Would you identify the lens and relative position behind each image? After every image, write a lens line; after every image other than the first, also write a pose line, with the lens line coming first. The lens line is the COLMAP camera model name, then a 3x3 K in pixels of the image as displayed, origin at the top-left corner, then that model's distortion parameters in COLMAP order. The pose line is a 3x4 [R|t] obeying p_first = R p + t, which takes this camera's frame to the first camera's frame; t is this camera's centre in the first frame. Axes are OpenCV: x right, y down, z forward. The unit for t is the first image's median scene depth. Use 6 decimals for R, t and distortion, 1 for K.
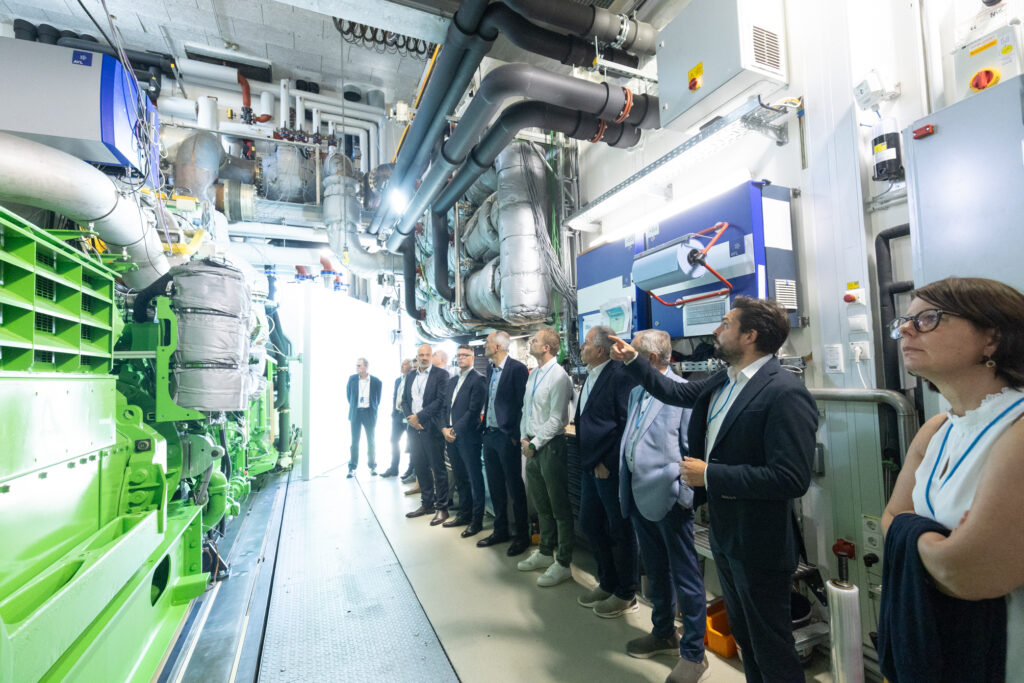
lens RADIAL K [[468.4, 0, 512.2], [0, 468.4, 348.0], [0, 0, 1]] dist [-0.000604, -0.000177]
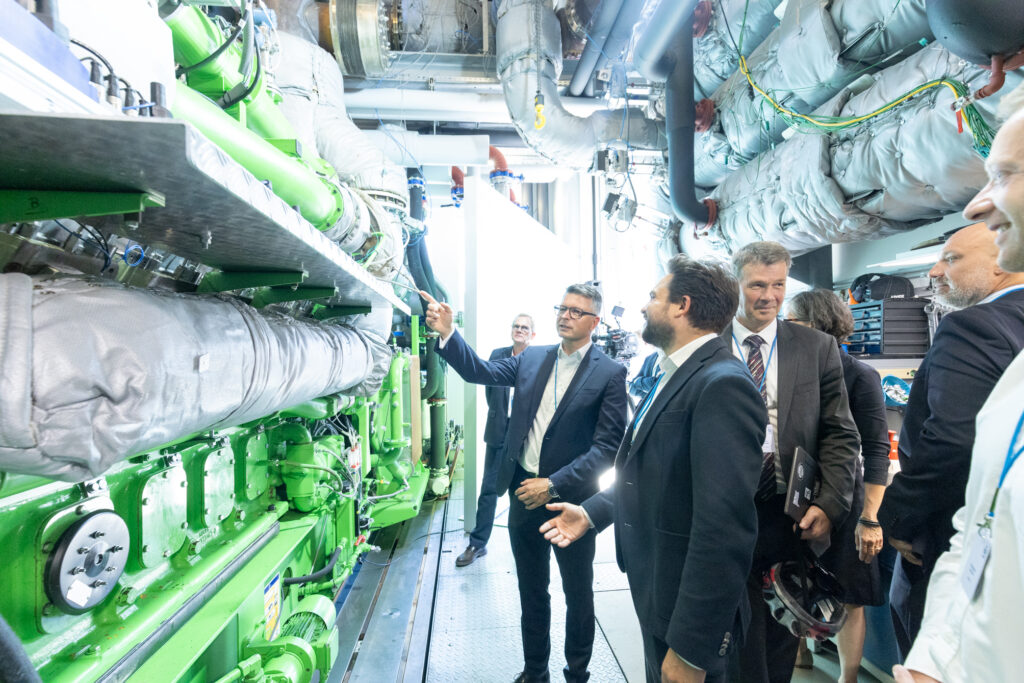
lens RADIAL K [[468.4, 0, 510.4], [0, 468.4, 345.0], [0, 0, 1]] dist [-0.000604, -0.000177]
pose [[0.949953, 0.009019, -0.312263, -0.210576], [0.004861, 0.999035, 0.043644, 0.032476], [0.312355, -0.042977, 0.948993, 0.464672]]
